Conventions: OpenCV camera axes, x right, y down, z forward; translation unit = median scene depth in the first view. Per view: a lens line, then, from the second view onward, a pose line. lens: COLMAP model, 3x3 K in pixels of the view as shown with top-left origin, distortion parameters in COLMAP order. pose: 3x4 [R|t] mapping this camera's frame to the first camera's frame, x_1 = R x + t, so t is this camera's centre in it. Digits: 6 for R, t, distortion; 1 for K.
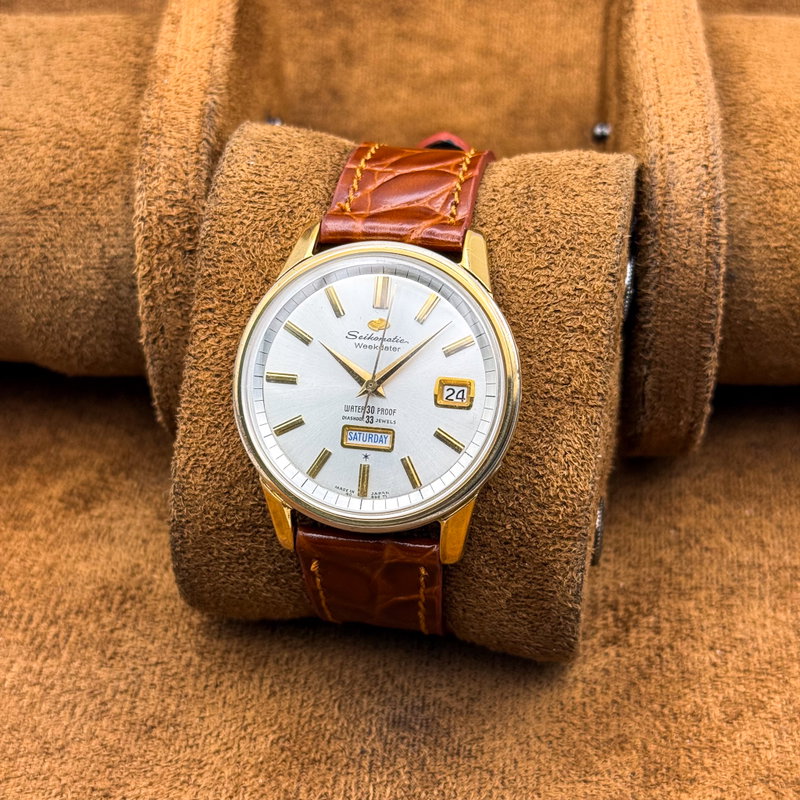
lens RADIAL K [[1620.2, 0, 386.1], [0, 1620.2, 405.9], [0, 0, 1]] dist [0.207537, 0.000000]
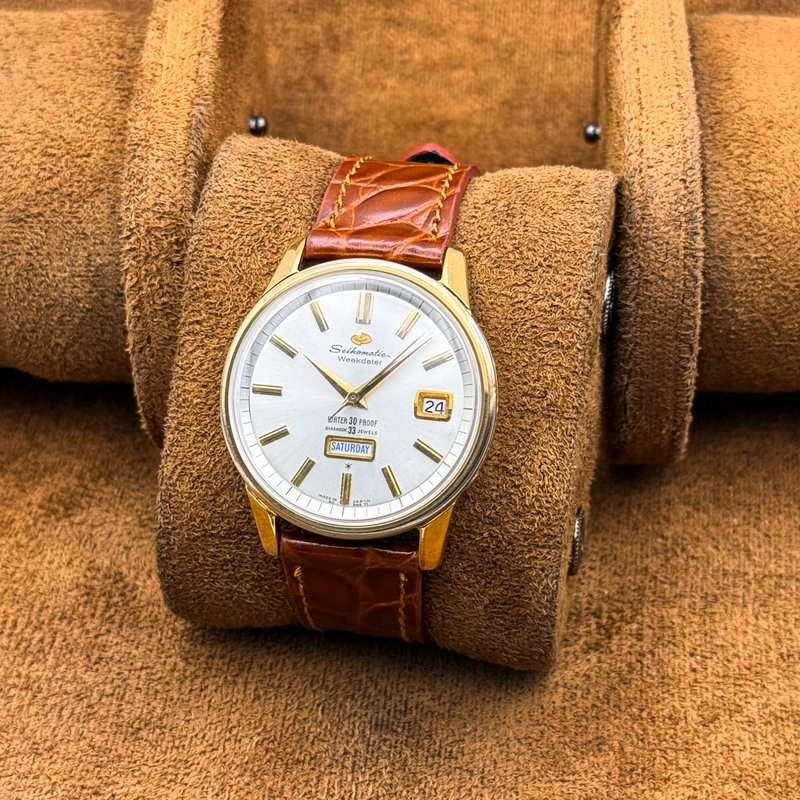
lens RADIAL K [[2026.6, 0, 378.0], [0, 2026.6, 384.7], [0, 0, 1]] dist [0.342461, 0.000000]
pose [[0.999980, 0.006152, -0.001232, 0.007510], [-0.006157, 0.999972, -0.004256, -0.014747], [0.001206, 0.004264, 0.999990, -0.285046]]
